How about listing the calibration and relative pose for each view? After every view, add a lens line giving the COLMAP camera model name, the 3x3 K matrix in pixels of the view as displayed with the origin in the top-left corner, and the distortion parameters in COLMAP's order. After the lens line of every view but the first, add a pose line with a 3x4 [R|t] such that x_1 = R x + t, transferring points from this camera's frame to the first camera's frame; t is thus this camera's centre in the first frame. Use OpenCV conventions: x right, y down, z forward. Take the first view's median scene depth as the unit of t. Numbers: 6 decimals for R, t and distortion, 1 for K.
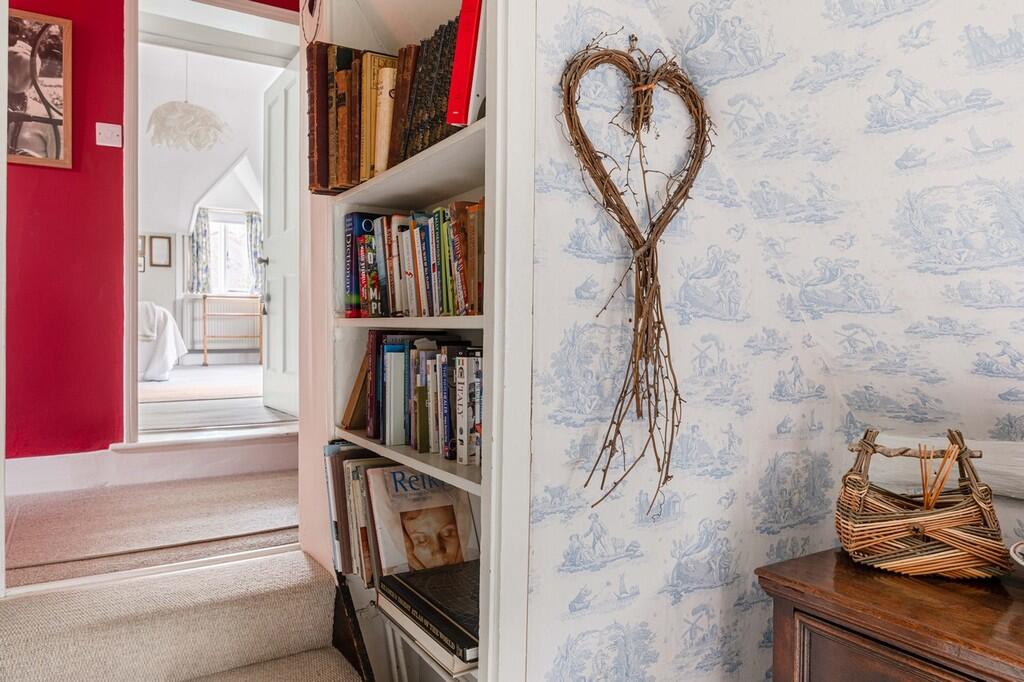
lens RADIAL K [[691.6, 0, 510.6], [0, 691.6, 339.9], [0, 0, 1]] dist [-0.005999, -0.000518]
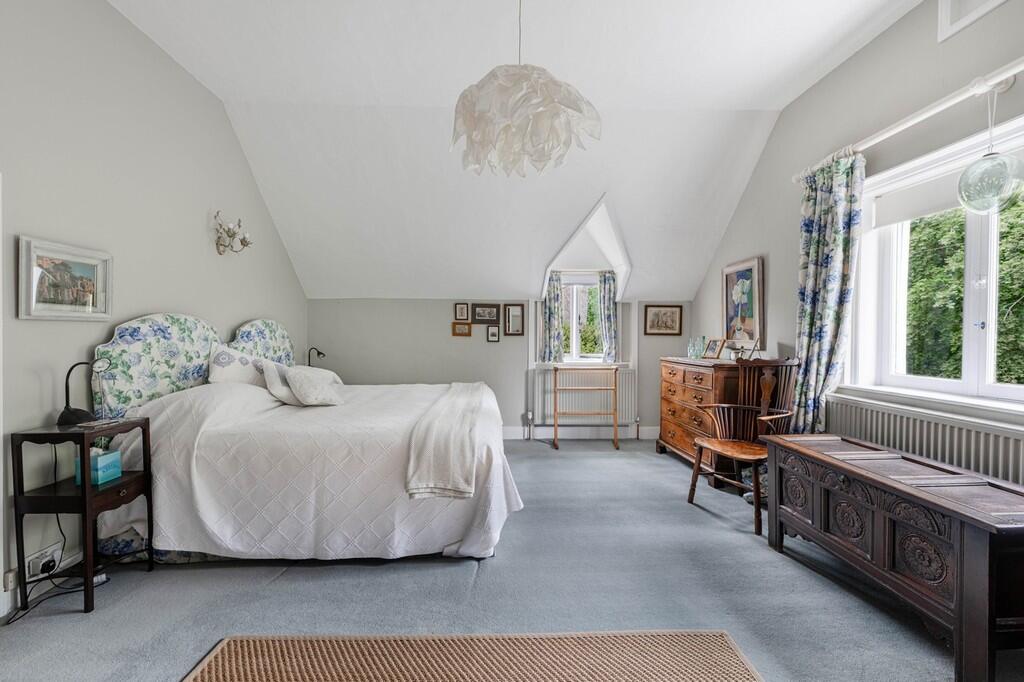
lens RADIAL K [[417.0, 0, 514.6], [0, 417.0, 342.7], [0, 0, 1]] dist [0.004176, 0.001555]
pose [[0.863173, 0.007995, -0.504845, -0.211165], [-0.009189, 0.999958, 0.000125, -0.095057], [0.504824, 0.004531, 0.863210, 0.494262]]
